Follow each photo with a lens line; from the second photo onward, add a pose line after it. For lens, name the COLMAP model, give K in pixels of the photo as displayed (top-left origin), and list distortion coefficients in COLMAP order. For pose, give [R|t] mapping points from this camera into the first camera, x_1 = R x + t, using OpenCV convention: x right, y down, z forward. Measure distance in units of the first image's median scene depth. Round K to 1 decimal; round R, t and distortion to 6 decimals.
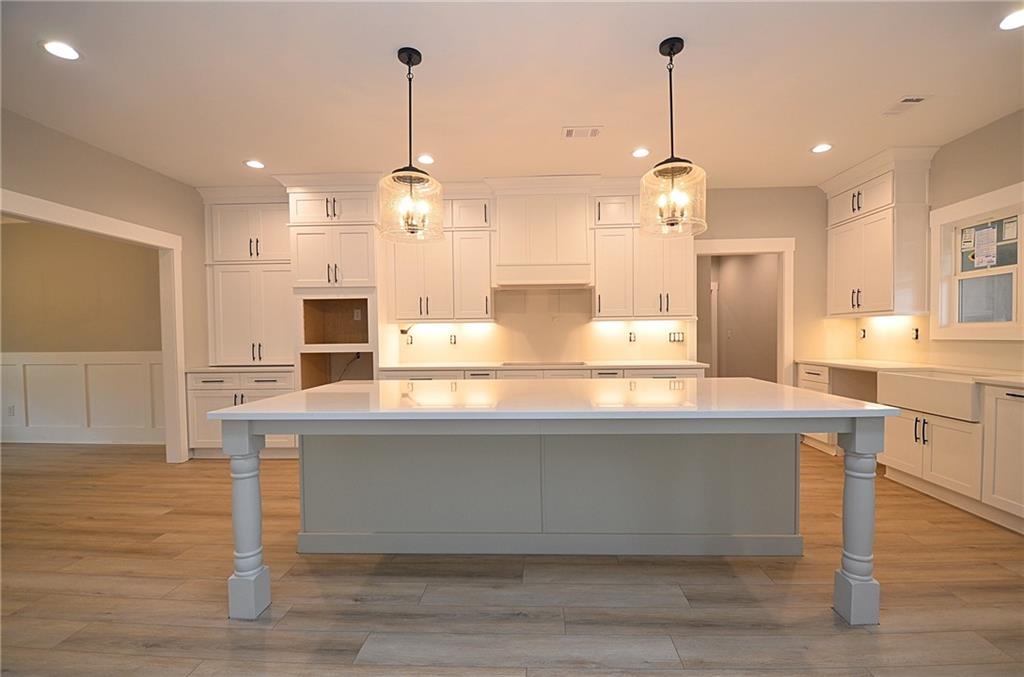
lens RADIAL K [[465.4, 0, 512.0], [0, 465.4, 338.5], [0, 0, 1]] dist [-0.001069, -0.000247]
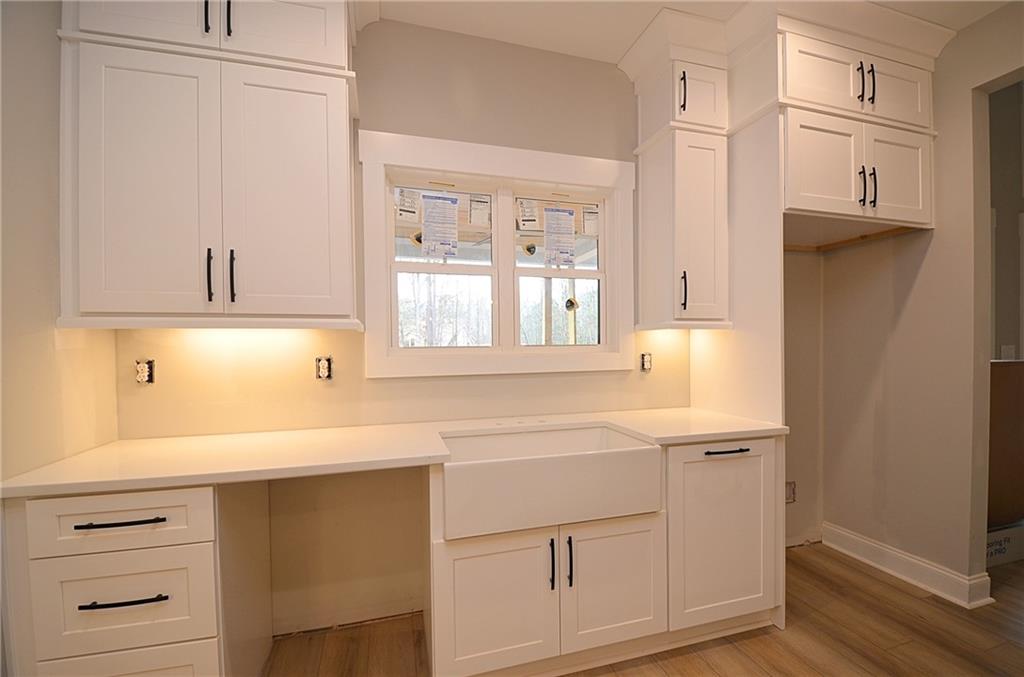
lens RADIAL K [[441.9, 0, 512.0], [0, 441.9, 338.5], [0, 0, 1]] dist [-0.000214, -0.000281]
pose [[-0.341958, 0.036676, 0.938999, 0.381487], [0.026043, 0.999224, -0.029544, -0.022716], [-0.939354, 0.014352, -0.342648, 1.014750]]
